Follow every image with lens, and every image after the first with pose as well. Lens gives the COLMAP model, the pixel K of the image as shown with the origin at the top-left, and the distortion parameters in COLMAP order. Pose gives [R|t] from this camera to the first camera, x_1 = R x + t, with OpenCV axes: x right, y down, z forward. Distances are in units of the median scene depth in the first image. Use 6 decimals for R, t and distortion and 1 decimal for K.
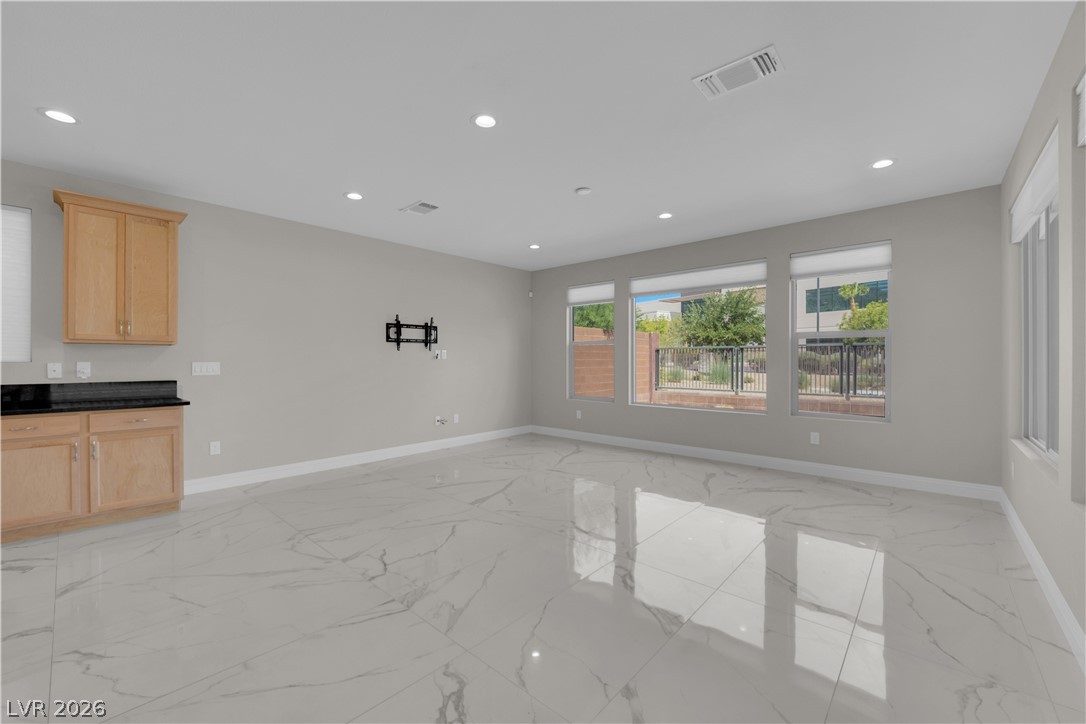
lens RADIAL K [[436.4, 0, 542.3], [0, 436.4, 359.9], [0, 0, 1]] dist [-0.016049, -0.000115]
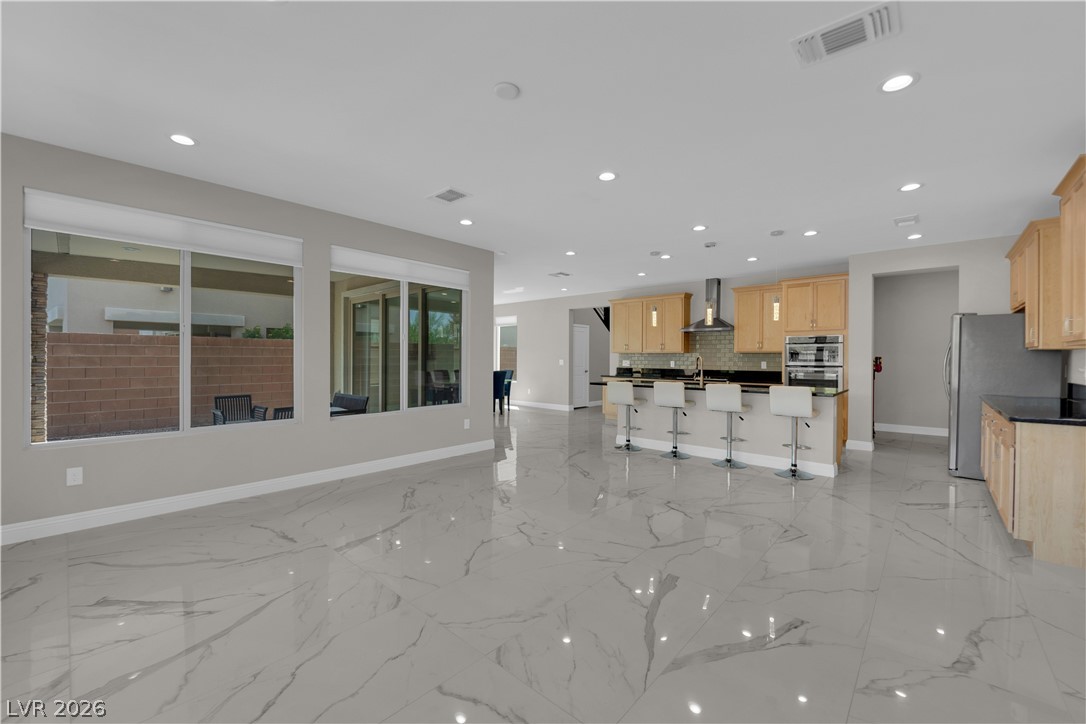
lens RADIAL K [[432.7, 0, 539.9], [0, 432.7, 362.0], [0, 0, 1]] dist [-0.016398, -0.000269]
pose [[-0.999994, -0.003188, 0.001663, 0.049022], [-0.003174, 0.999961, 0.008273, -0.008153], [-0.001689, 0.008268, -0.999964, 1.784246]]
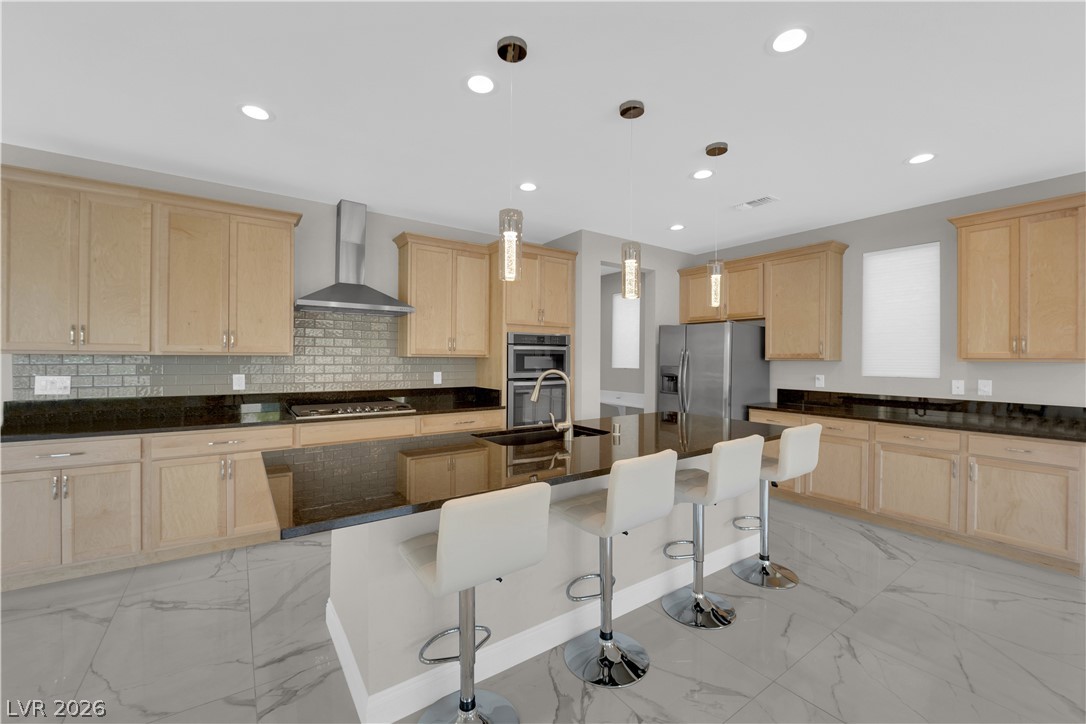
lens RADIAL K [[436.4, 0, 542.3], [0, 436.4, 359.9], [0, 0, 1]] dist [-0.016049, -0.000115]
pose [[-0.219741, 0.004615, -0.975547, 0.119349], [-0.006876, 0.999957, 0.006279, -0.040890], [0.975534, 0.008088, -0.219700, 0.221207]]
